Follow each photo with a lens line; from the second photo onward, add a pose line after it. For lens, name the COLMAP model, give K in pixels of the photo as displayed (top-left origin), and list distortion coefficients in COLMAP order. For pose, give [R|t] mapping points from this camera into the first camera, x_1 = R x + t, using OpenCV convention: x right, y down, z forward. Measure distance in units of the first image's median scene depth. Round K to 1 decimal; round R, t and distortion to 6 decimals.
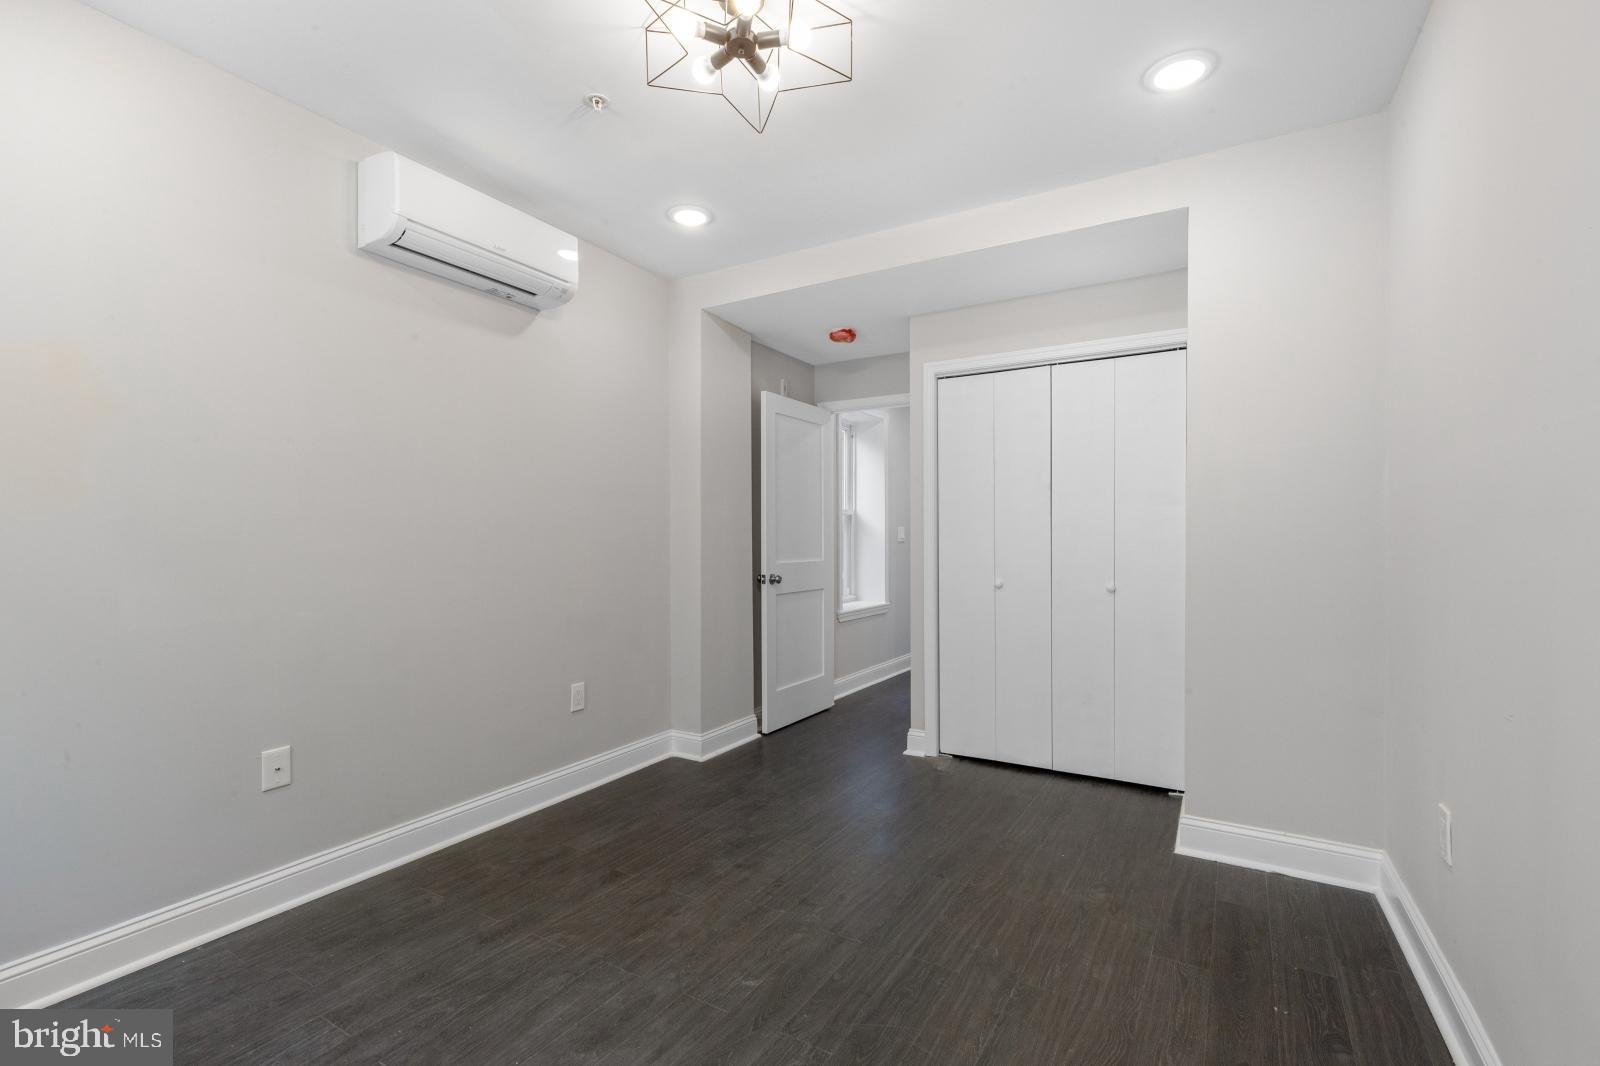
lens RADIAL K [[716.2, 0, 799.3], [0, 716.2, 536.6], [0, 0, 1]] dist [-0.000156, -0.000605]
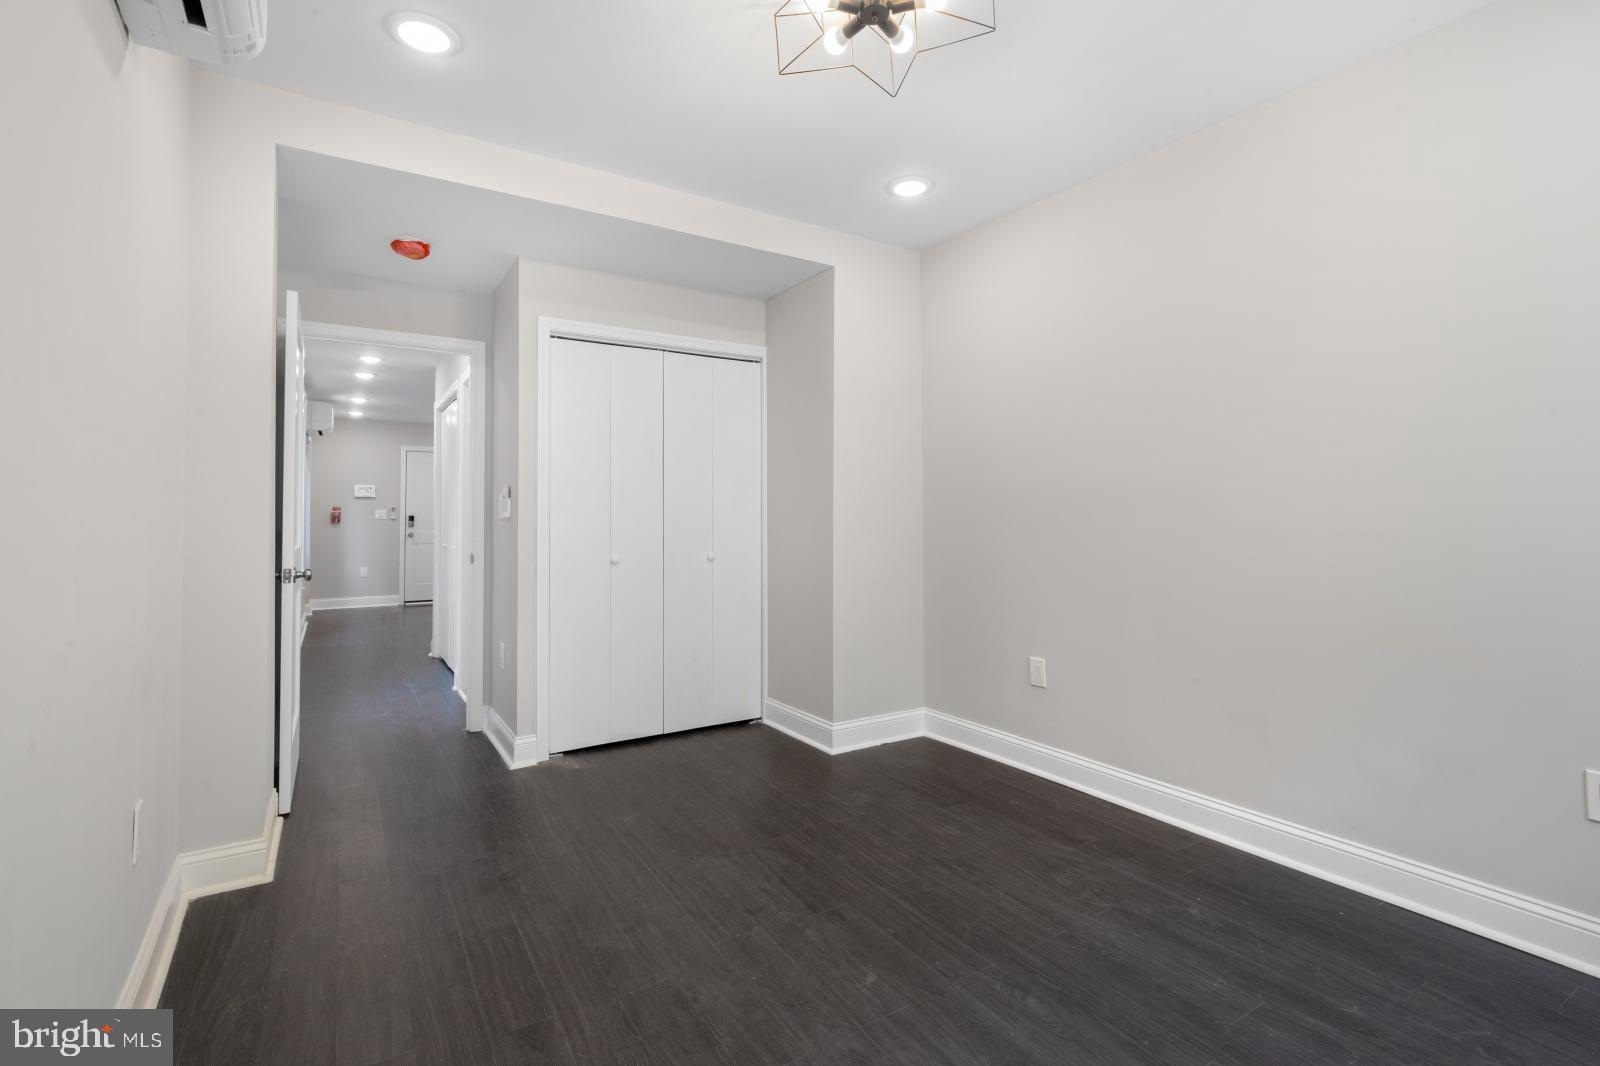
lens RADIAL K [[722.4, 0, 793.1], [0, 722.4, 509.8], [0, 0, 1]] dist [0.000277, -0.000308]
pose [[0.457224, 0.010669, 0.889288, -0.804551], [-0.001039, 0.999934, -0.011463, 0.010414], [-0.889351, 0.004317, 0.457205, 0.539497]]
